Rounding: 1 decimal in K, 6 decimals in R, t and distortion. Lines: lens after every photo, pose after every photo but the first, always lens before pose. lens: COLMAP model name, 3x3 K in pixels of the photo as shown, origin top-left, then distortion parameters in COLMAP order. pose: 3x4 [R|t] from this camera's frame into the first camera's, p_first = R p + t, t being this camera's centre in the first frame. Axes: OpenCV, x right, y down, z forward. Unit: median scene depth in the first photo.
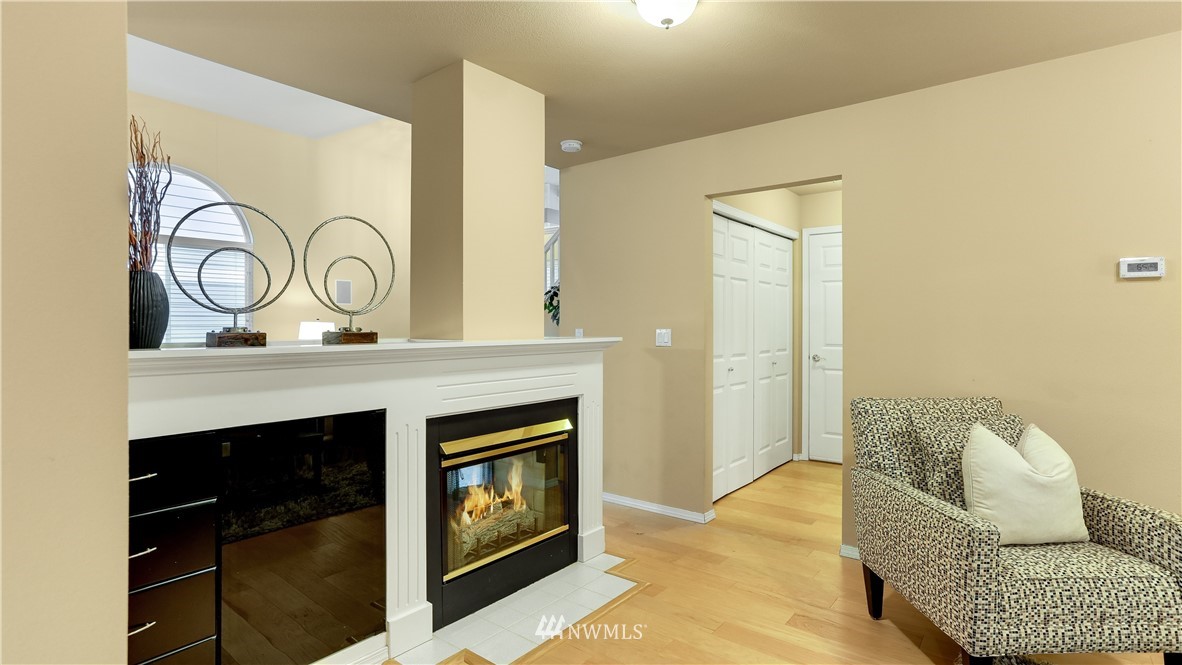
lens RADIAL K [[593.6, 0, 599.0], [0, 593.6, 328.8], [0, 0, 1]] dist [0.001229, 0.000852]
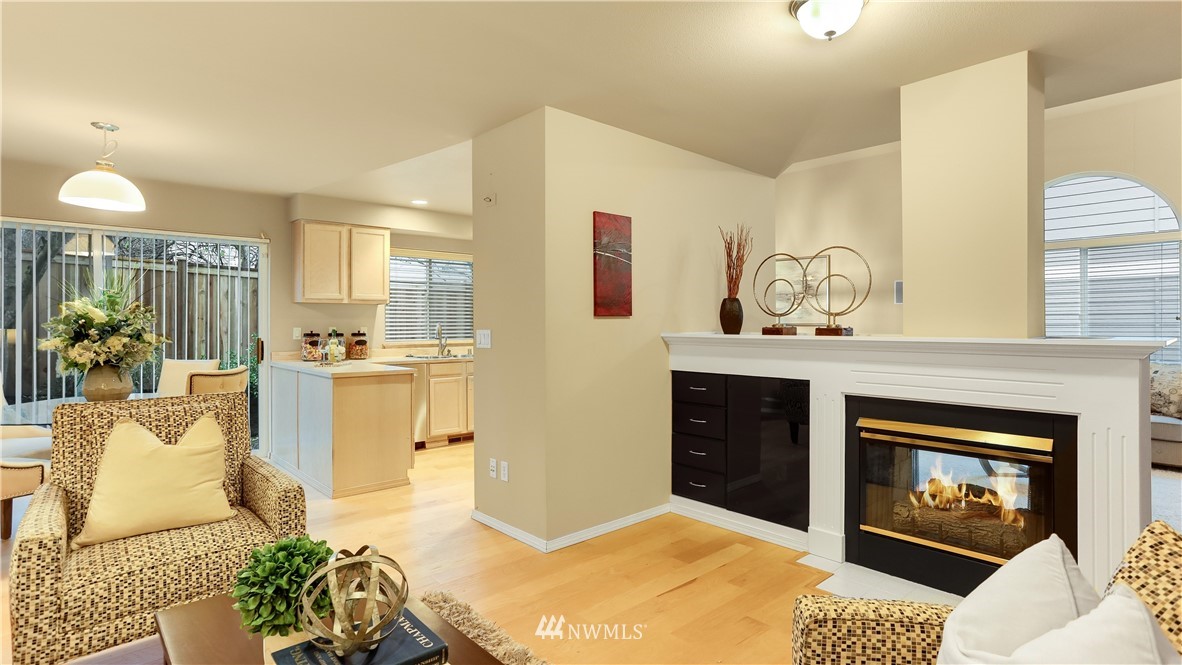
lens RADIAL K [[593.6, 0, 599.0], [0, 593.6, 328.8], [0, 0, 1]] dist [0.001229, 0.000852]
pose [[-0.173338, 0.007607, -0.984833, 1.056666], [-0.004371, 0.999954, 0.008493, -0.001607], [0.984853, 0.005777, -0.173297, 0.675671]]
